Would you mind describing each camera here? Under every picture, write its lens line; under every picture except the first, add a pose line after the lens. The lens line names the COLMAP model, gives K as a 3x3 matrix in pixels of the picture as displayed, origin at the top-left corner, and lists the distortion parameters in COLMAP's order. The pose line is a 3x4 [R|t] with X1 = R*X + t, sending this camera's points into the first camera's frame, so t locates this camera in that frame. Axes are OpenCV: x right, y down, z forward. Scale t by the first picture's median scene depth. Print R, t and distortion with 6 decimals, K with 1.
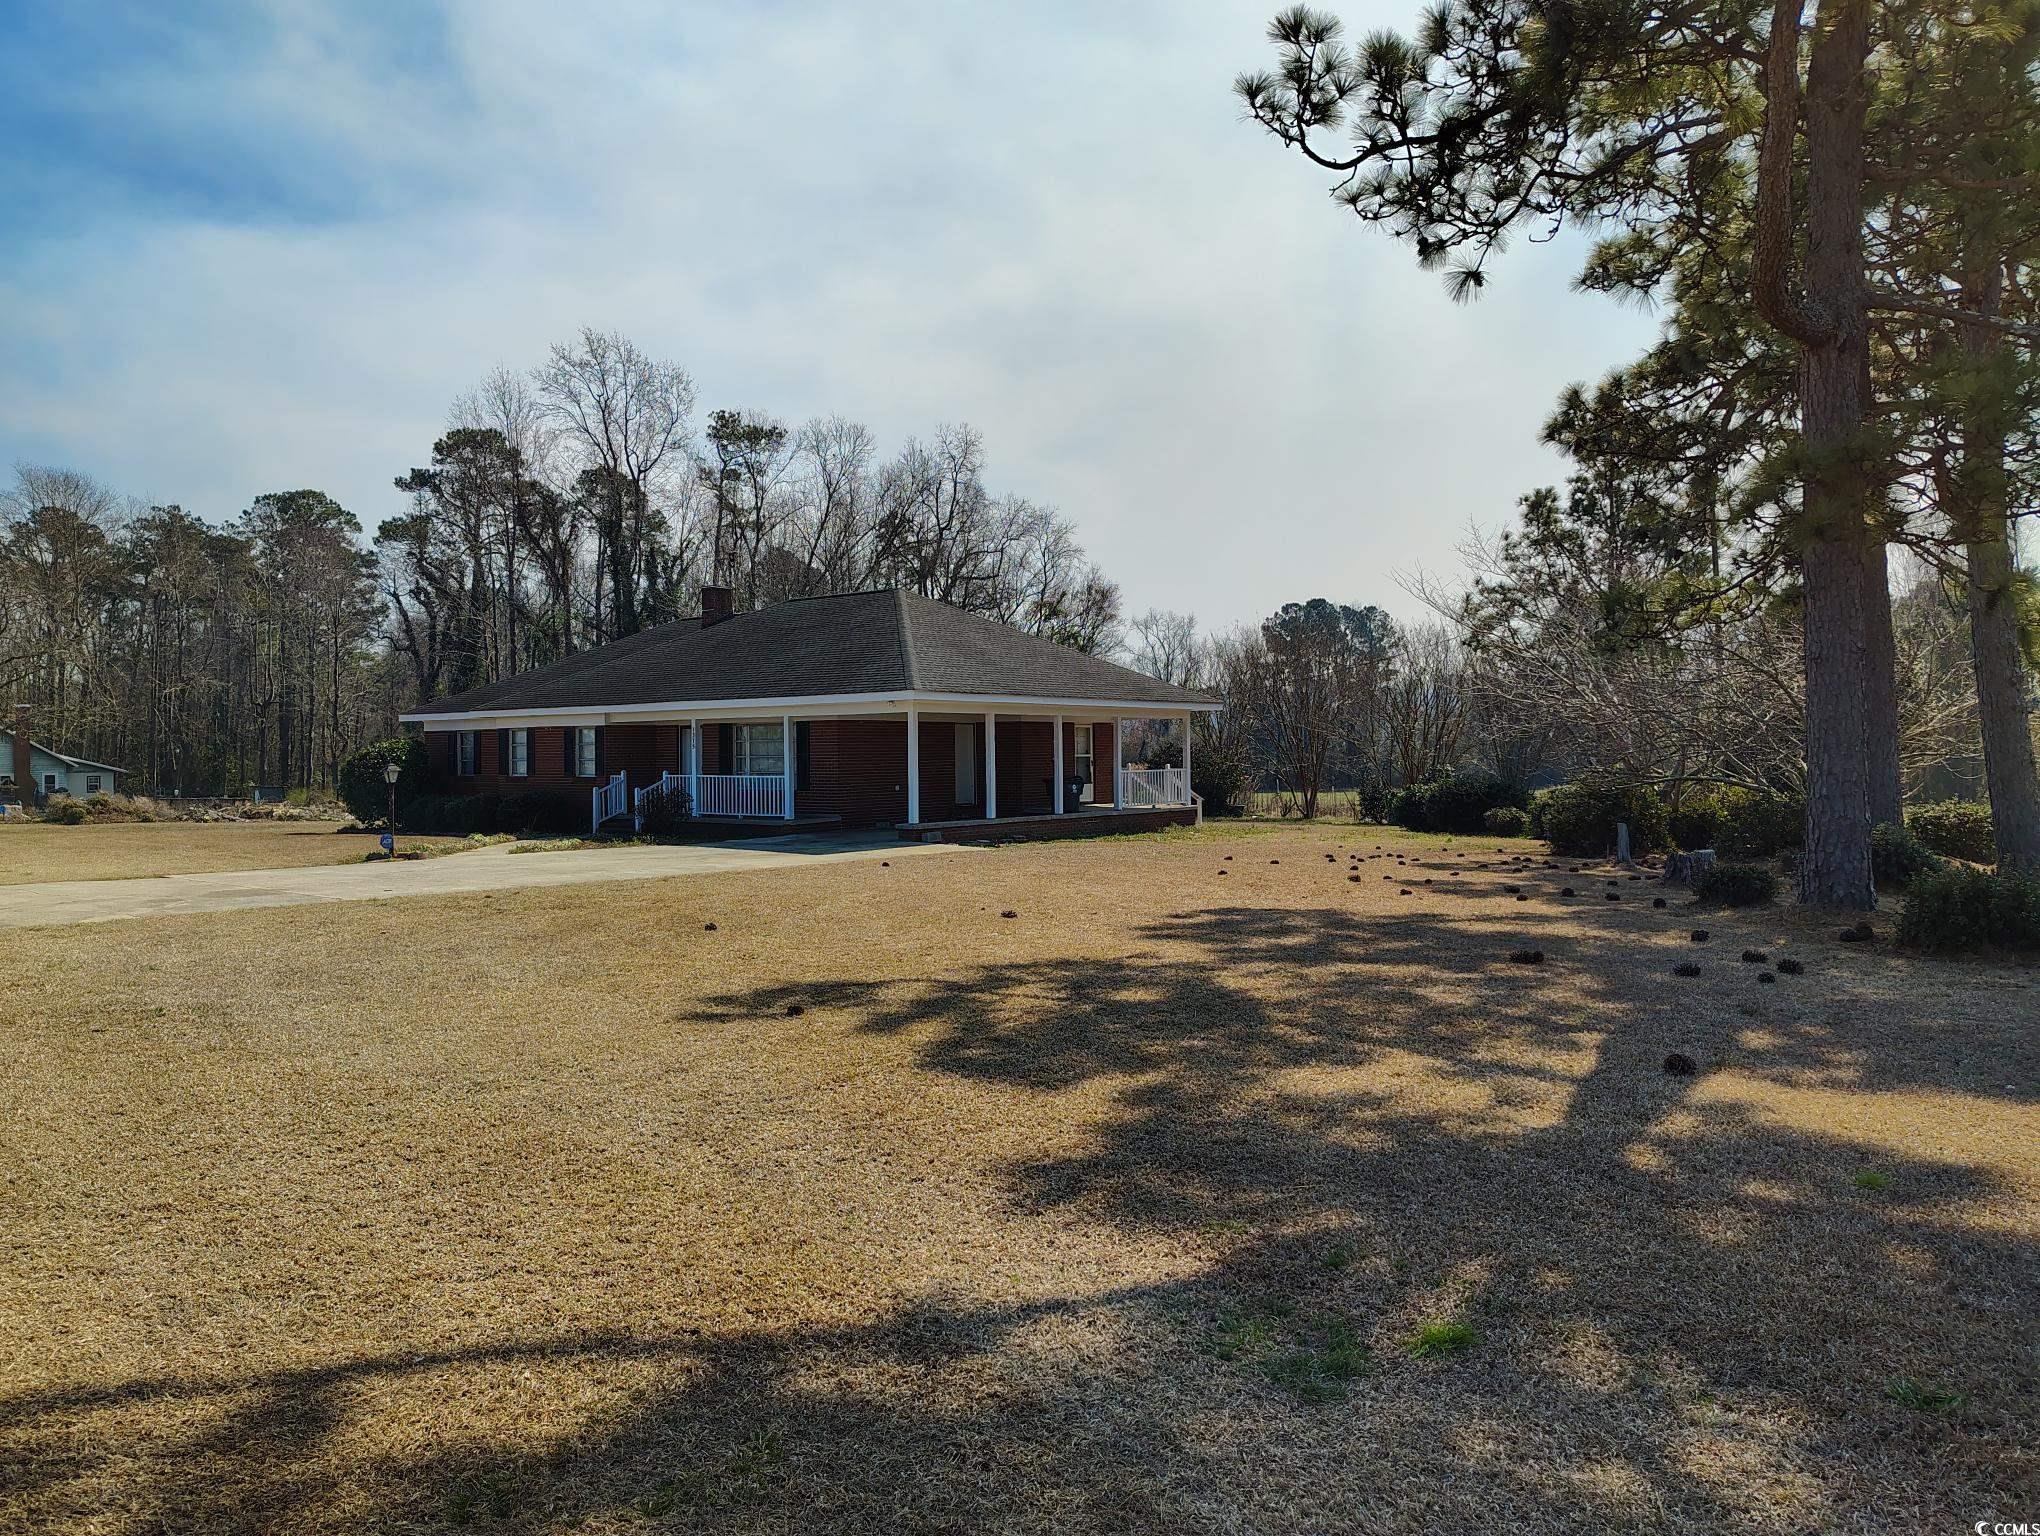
lens RADIAL K [[1402.6, 0, 1020.0], [0, 1402.6, 768.0], [0, 0, 1]] dist [0.093382, -0.112420]
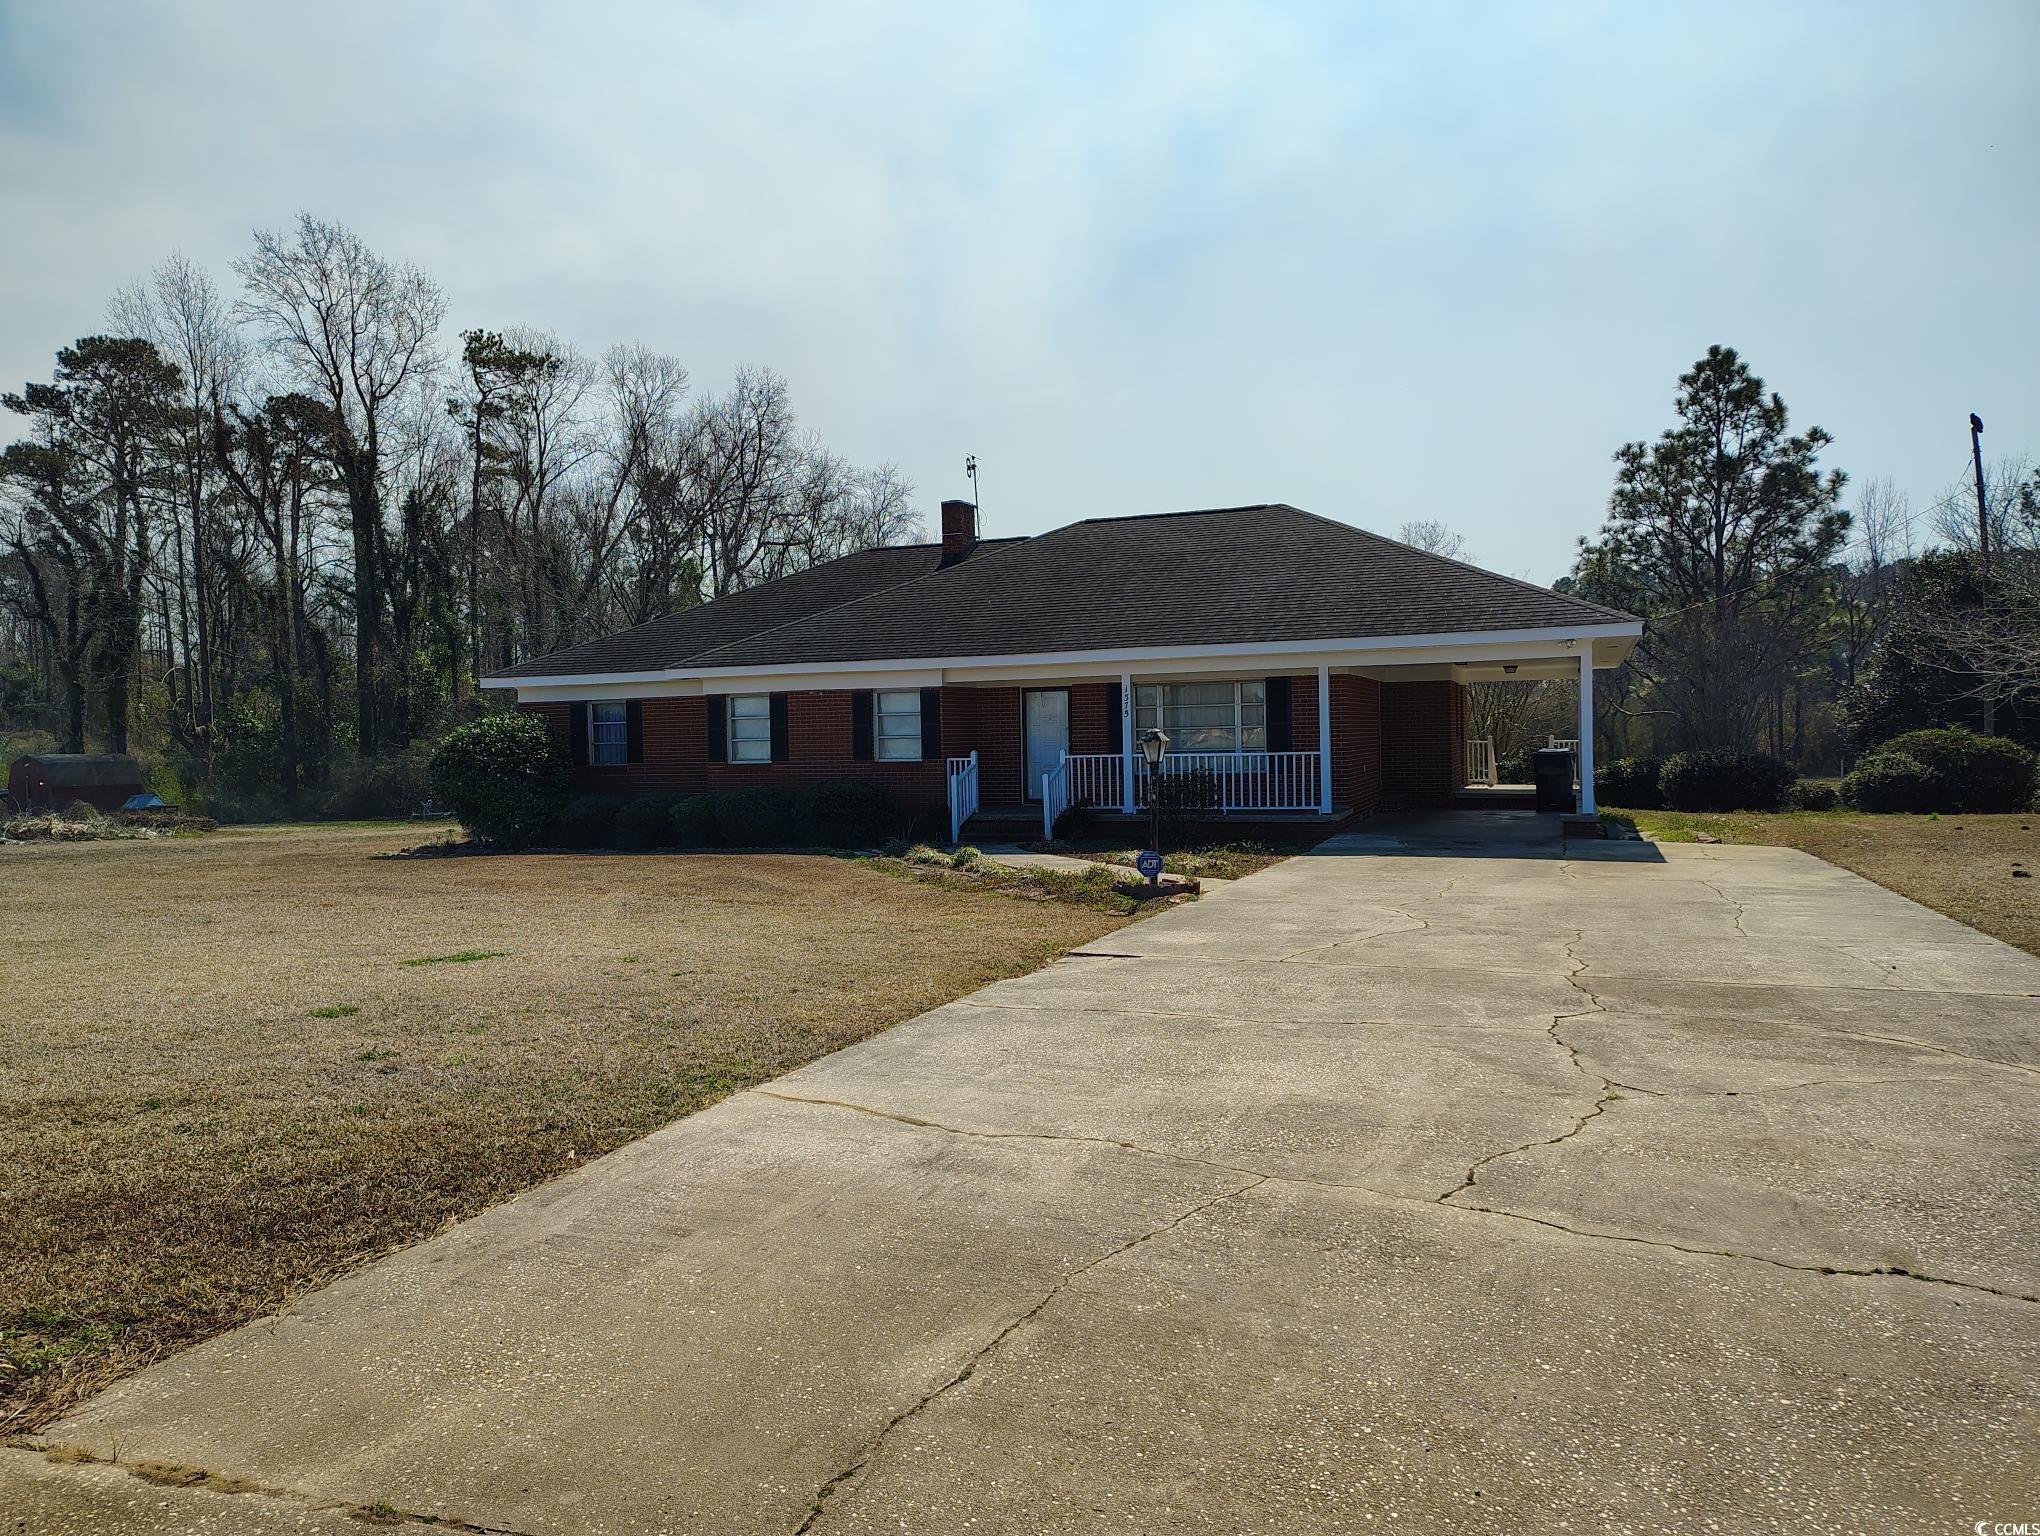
lens RADIAL K [[1402.6, 0, 1020.0], [0, 1402.6, 768.0], [0, 0, 1]] dist [0.093382, -0.112420]
pose [[0.953143, -0.022567, 0.301678, -0.166254], [0.020742, 0.999742, 0.009252, 0.001448], [-0.301809, -0.002561, 0.953365, 0.111813]]
